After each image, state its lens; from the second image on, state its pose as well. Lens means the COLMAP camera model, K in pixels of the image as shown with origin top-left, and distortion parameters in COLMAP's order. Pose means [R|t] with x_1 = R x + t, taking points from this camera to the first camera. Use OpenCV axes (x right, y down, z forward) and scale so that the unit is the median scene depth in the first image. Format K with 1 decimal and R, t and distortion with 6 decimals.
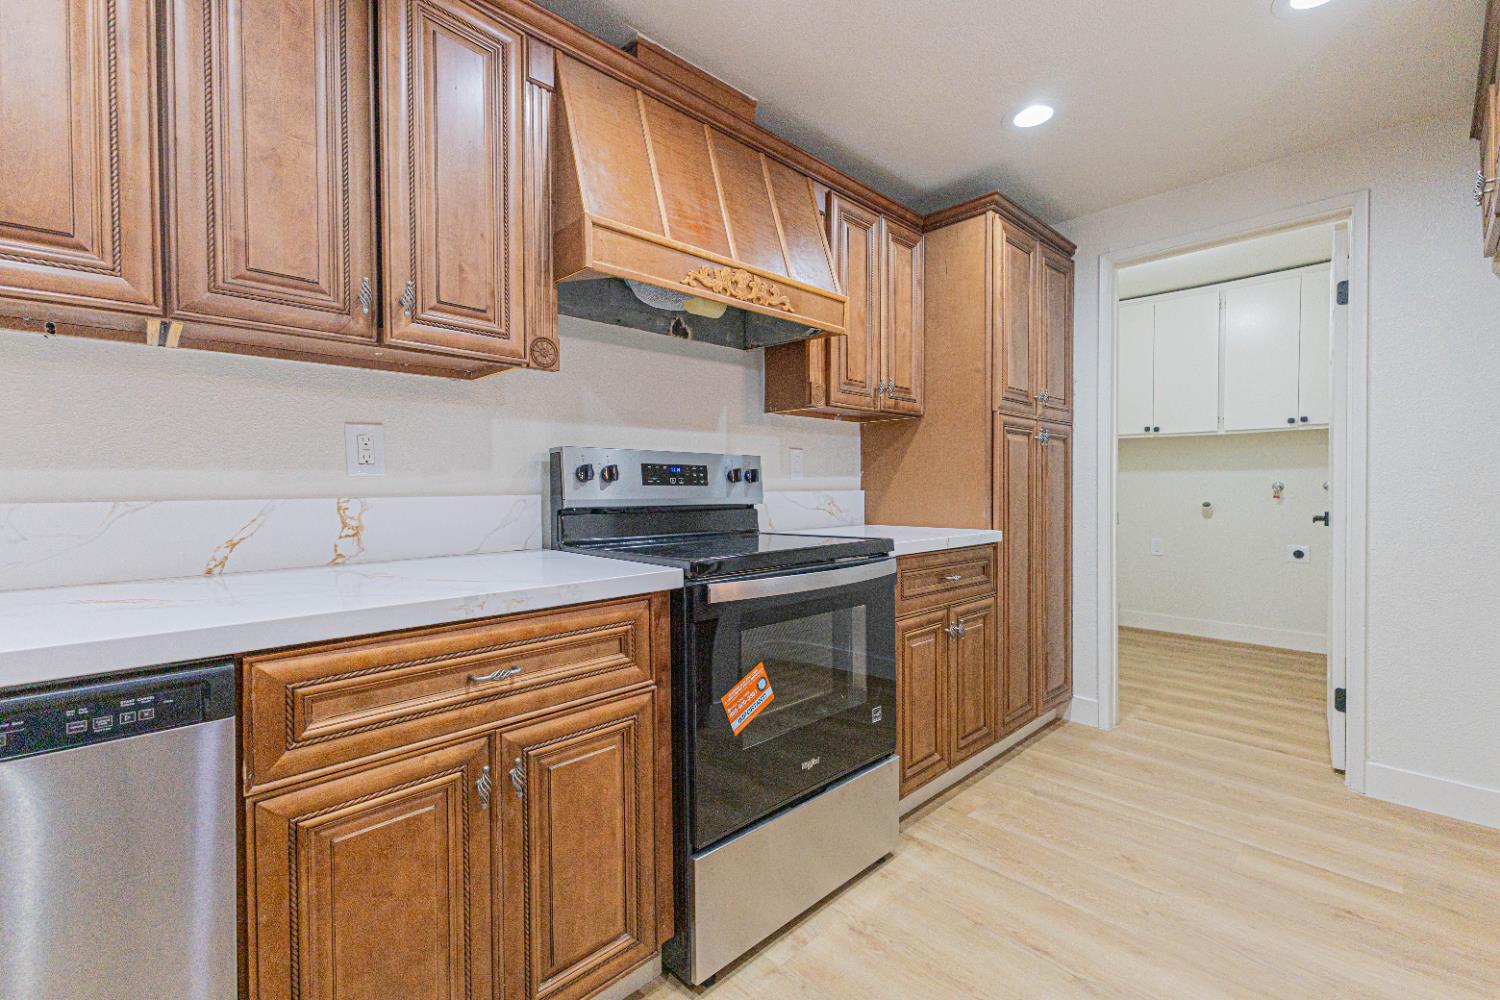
lens RADIAL K [[643.5, 0, 760.0], [0, 643.5, 494.4], [0, 0, 1]] dist [0.010992, -0.004616]
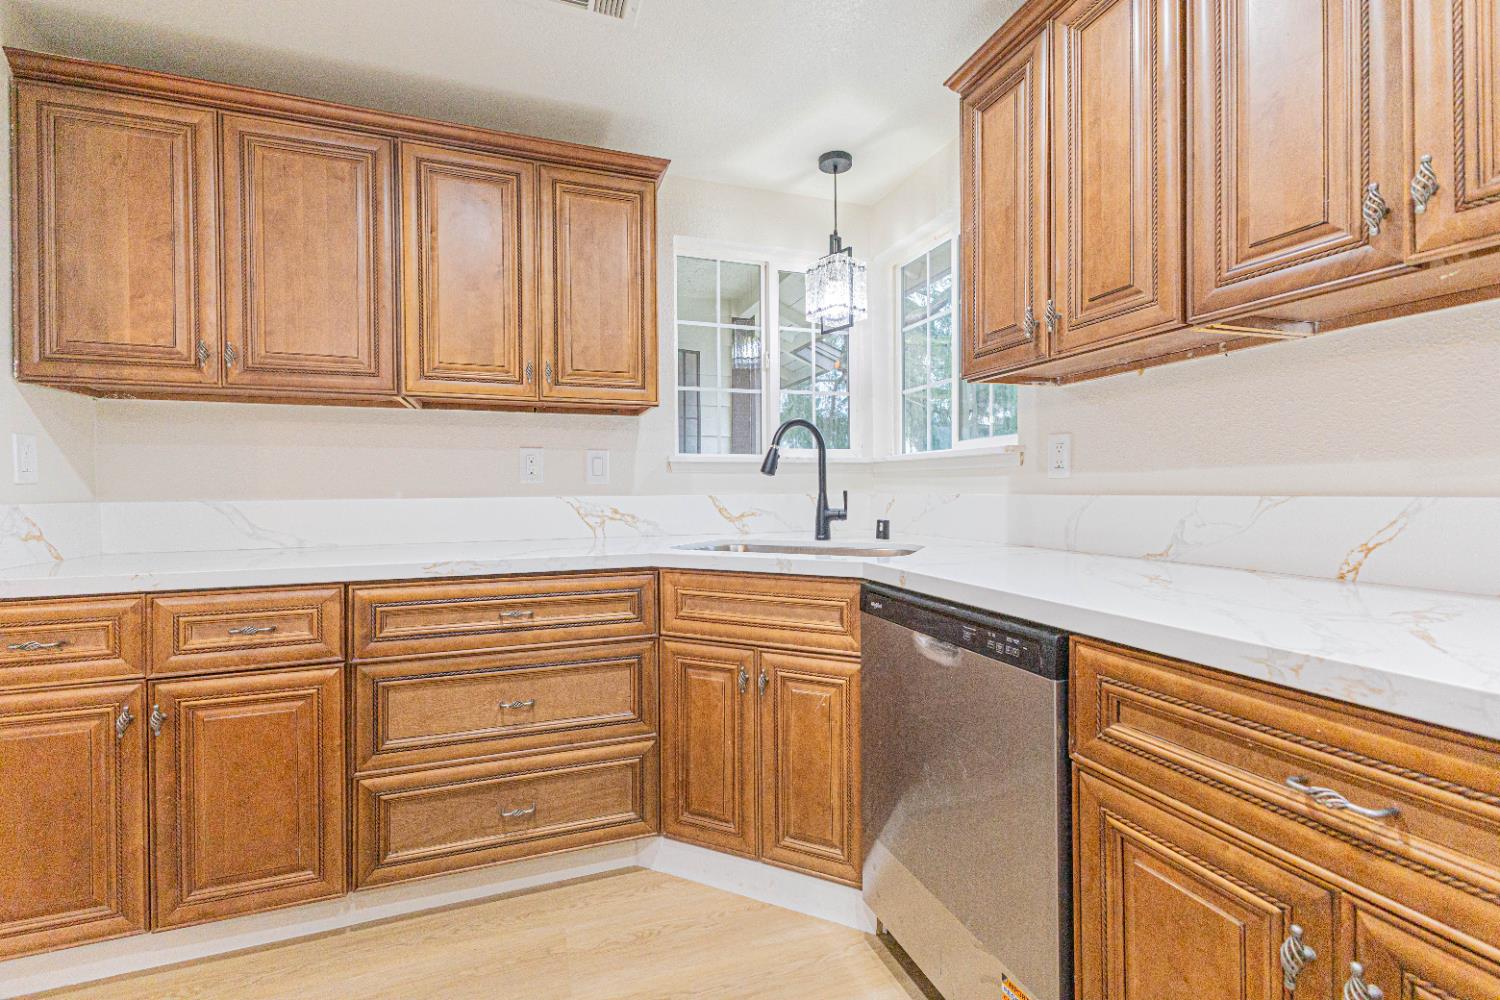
lens RADIAL K [[643.5, 0, 760.0], [0, 643.5, 494.4], [0, 0, 1]] dist [0.010992, -0.004616]
pose [[-0.415964, 0.015690, -0.909246, 0.385203], [-0.002783, 0.999825, 0.018526, -0.010602], [0.909377, 0.010236, -0.415847, 0.836284]]
